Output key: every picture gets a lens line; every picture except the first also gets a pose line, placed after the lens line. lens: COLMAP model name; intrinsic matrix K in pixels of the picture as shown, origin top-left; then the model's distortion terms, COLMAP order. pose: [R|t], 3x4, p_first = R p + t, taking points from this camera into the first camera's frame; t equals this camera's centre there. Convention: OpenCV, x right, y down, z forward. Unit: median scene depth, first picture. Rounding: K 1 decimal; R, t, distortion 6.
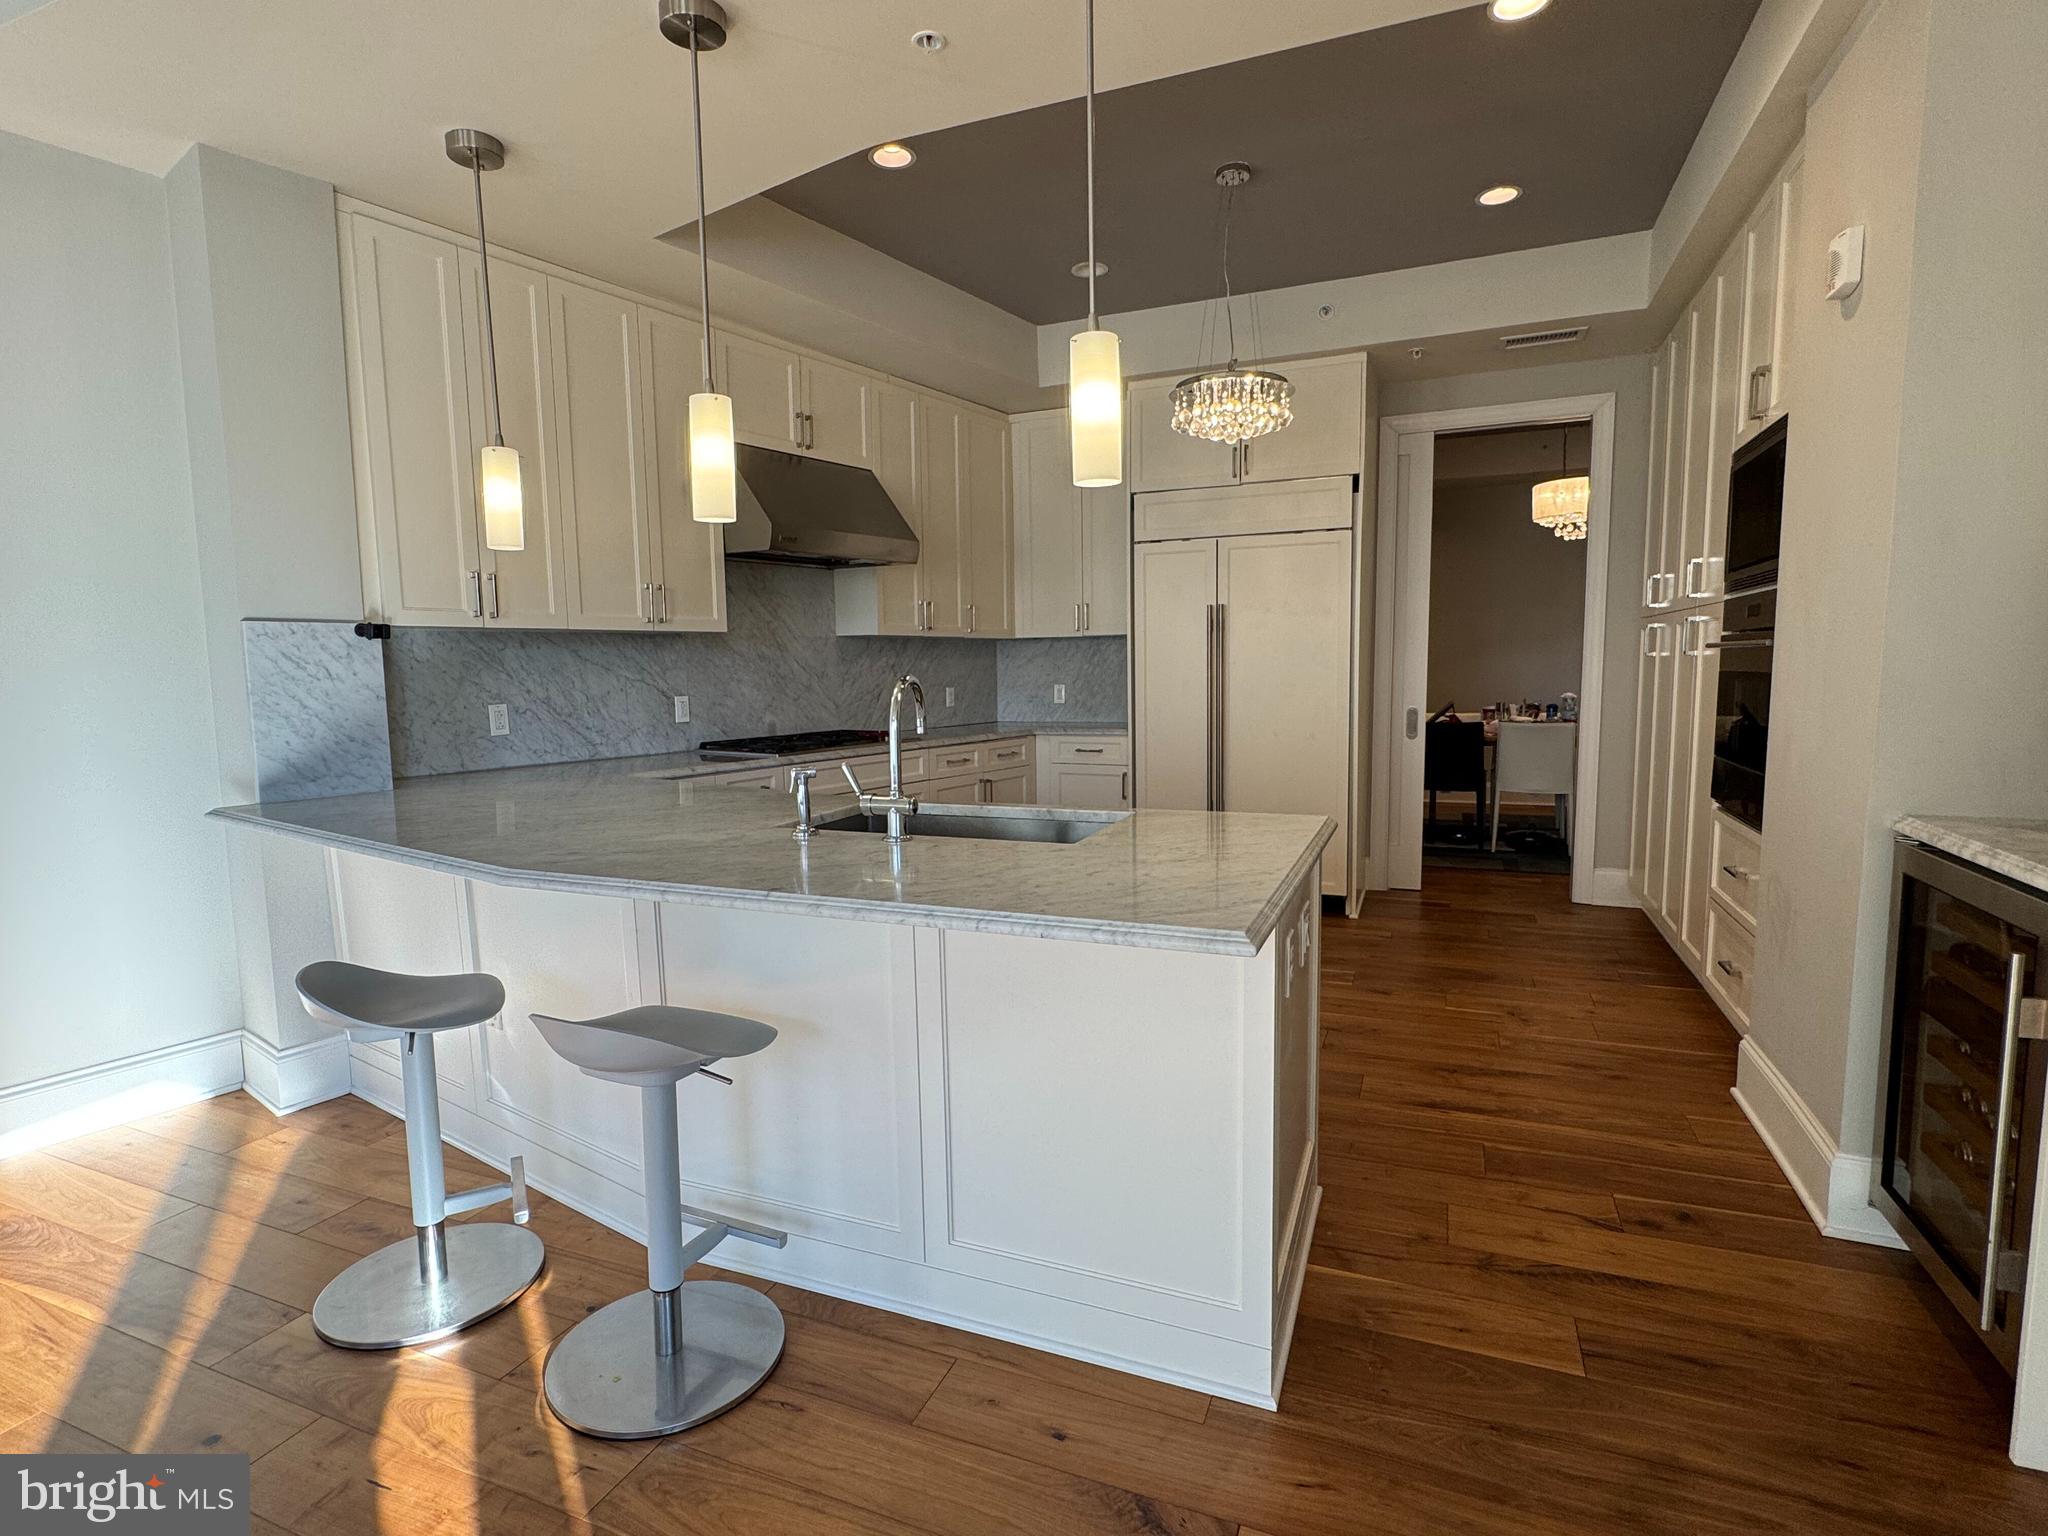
lens RADIAL K [[1013.9, 0, 1019.3], [0, 1013.9, 769.9], [0, 0, 1]] dist [0.001146, 0.000088]
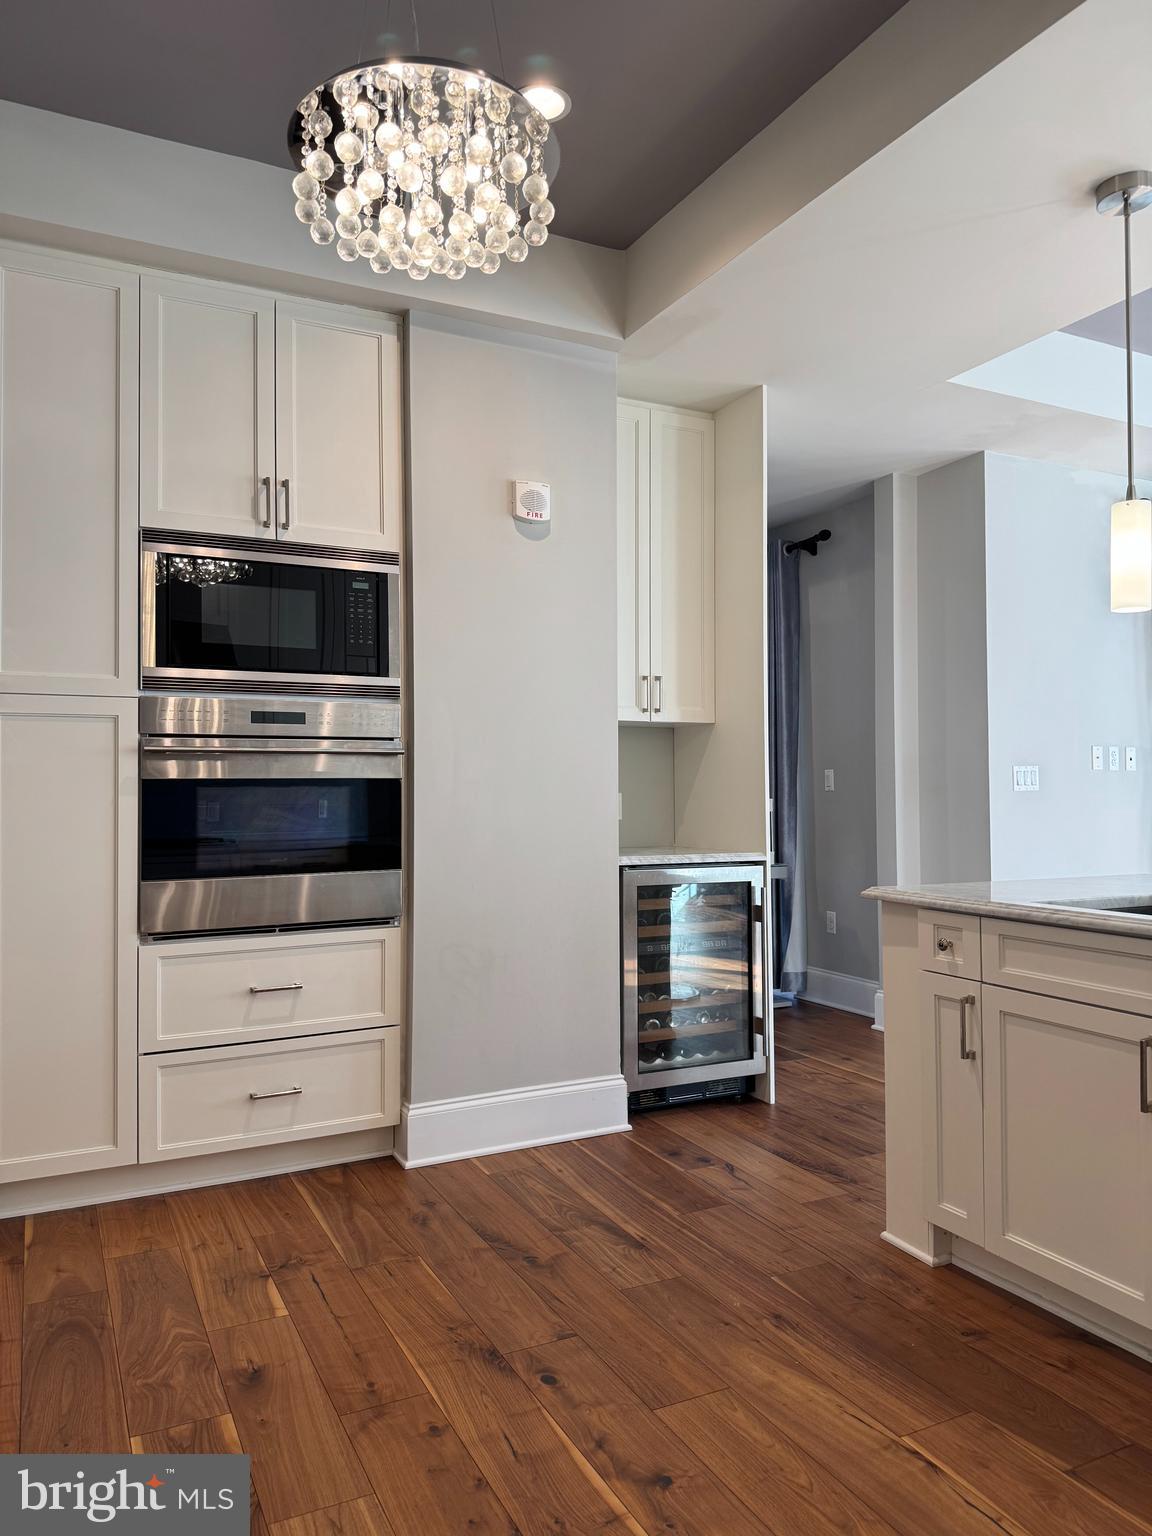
lens RADIAL K [[1067.6, 0, 576.0], [0, 1067.6, 768.0], [0, 0, 1]] dist [0.121400, -0.203833]
pose [[-0.754718, 0.037441, 0.654980, -0.135047], [0.087734, 0.995163, 0.044207, -0.094708], [-0.650157, 0.090828, -0.754352, 1.178359]]
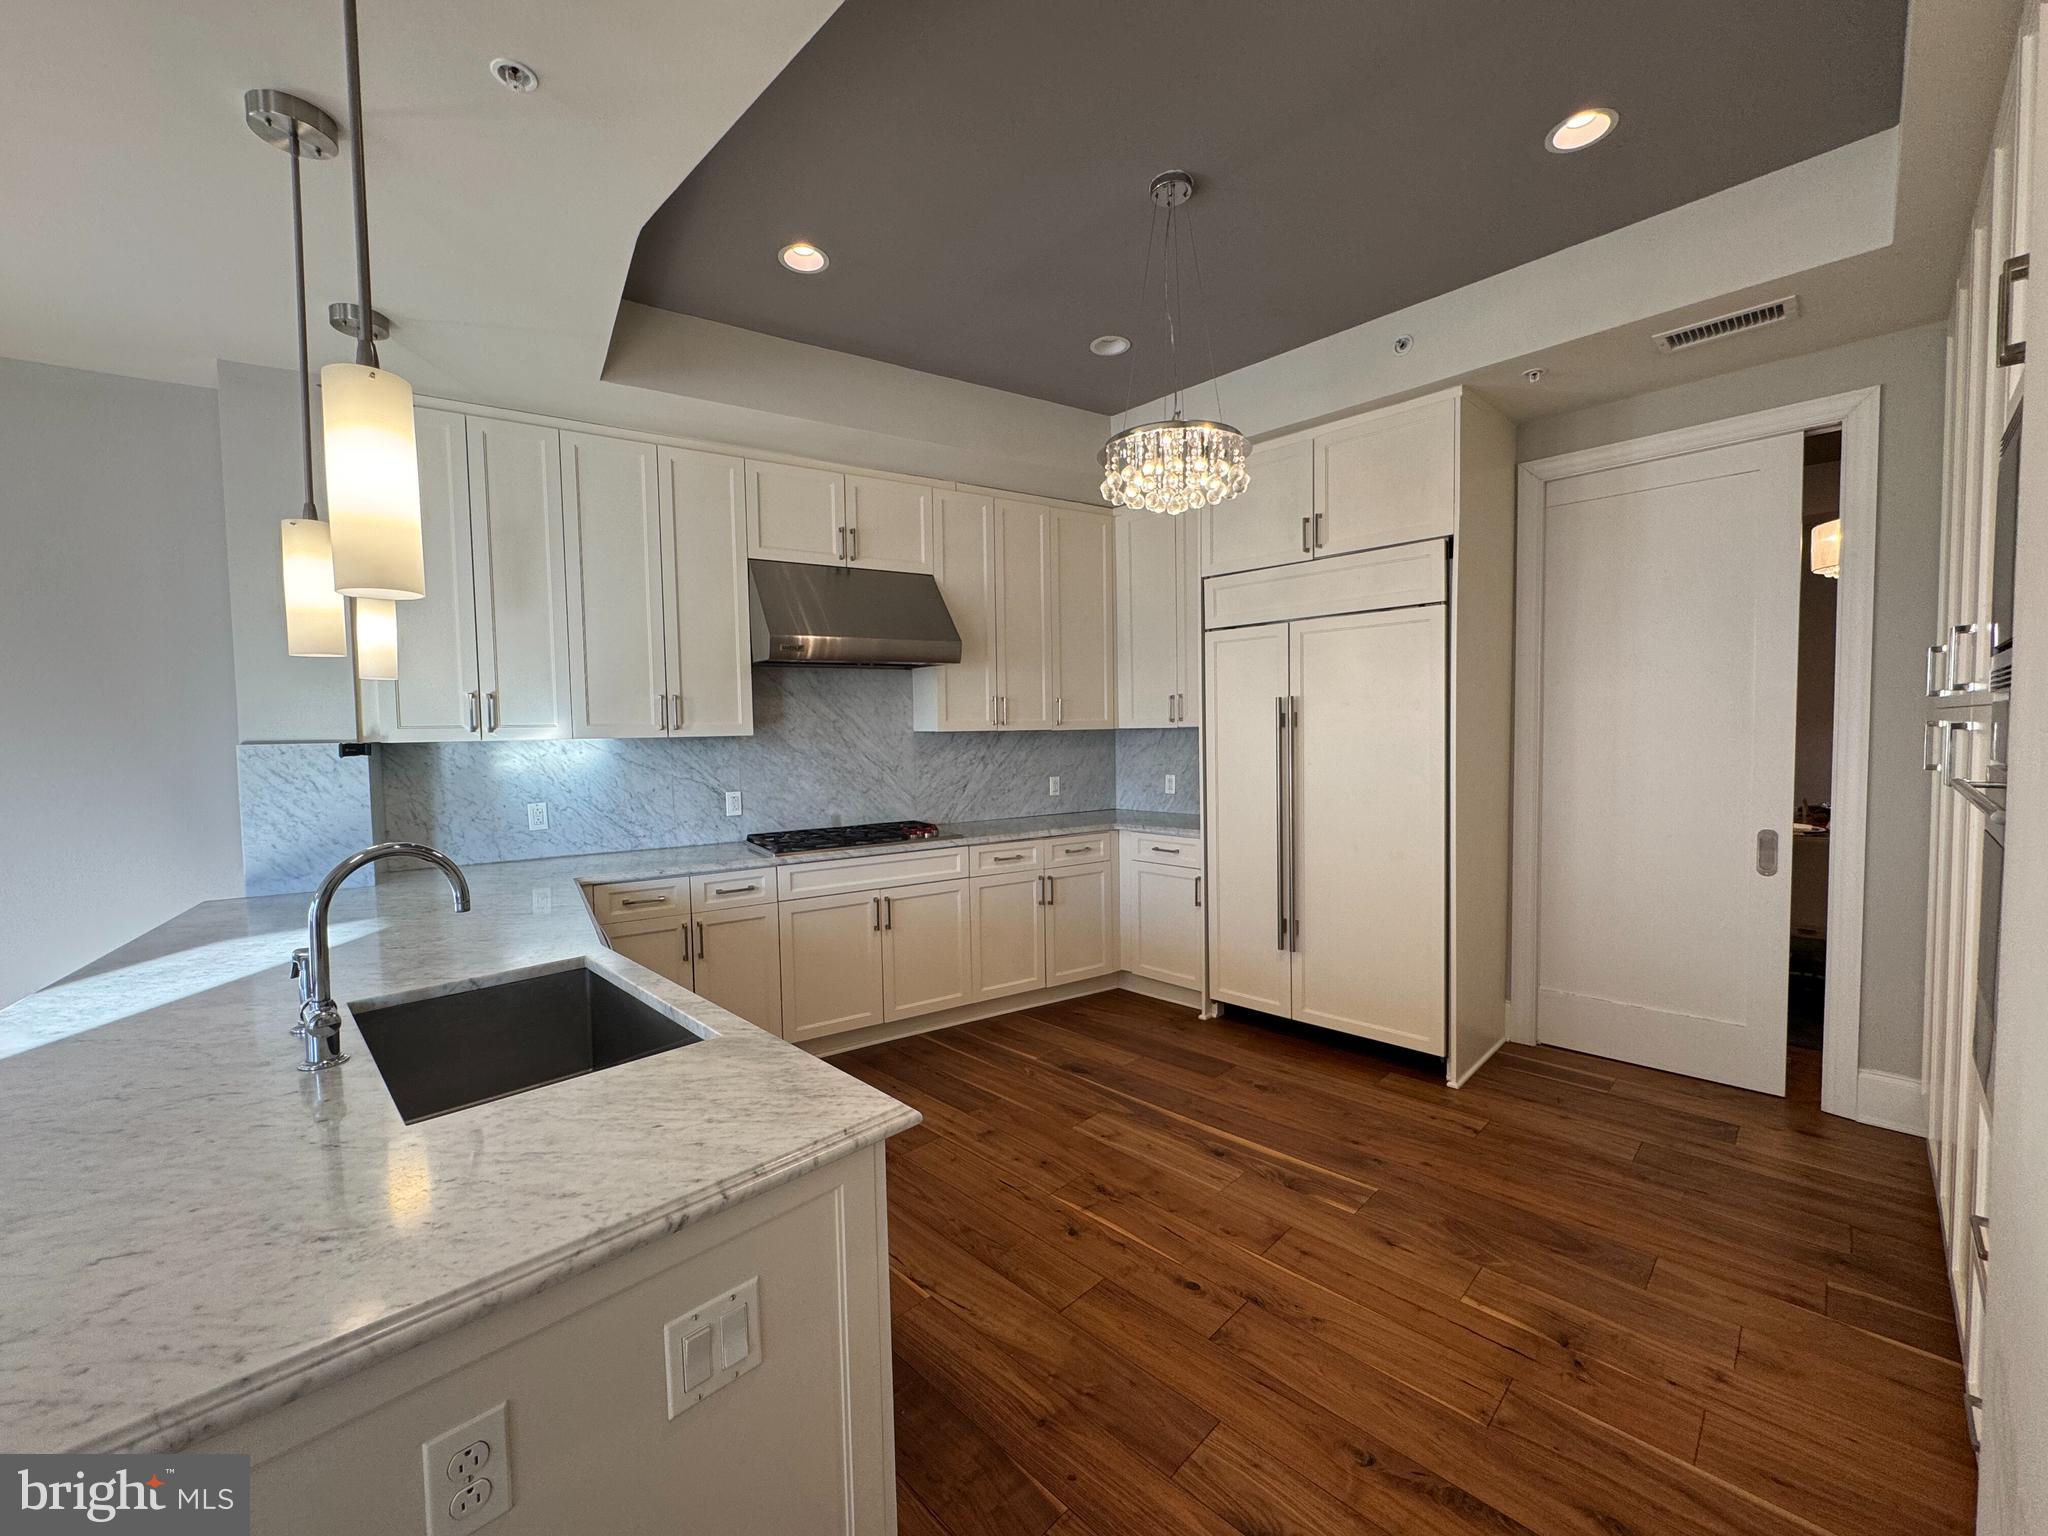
lens RADIAL K [[815.4, 0, 1020.3], [0, 815.4, 767.6], [0, 0, 1]] dist [-0.004789, 0.001092]
pose [[0.921316, 0.017672, -0.388413, 0.308510], [-0.036976, 0.998421, -0.042280, -0.076164], [0.387053, 0.053315, 0.920515, 0.318261]]
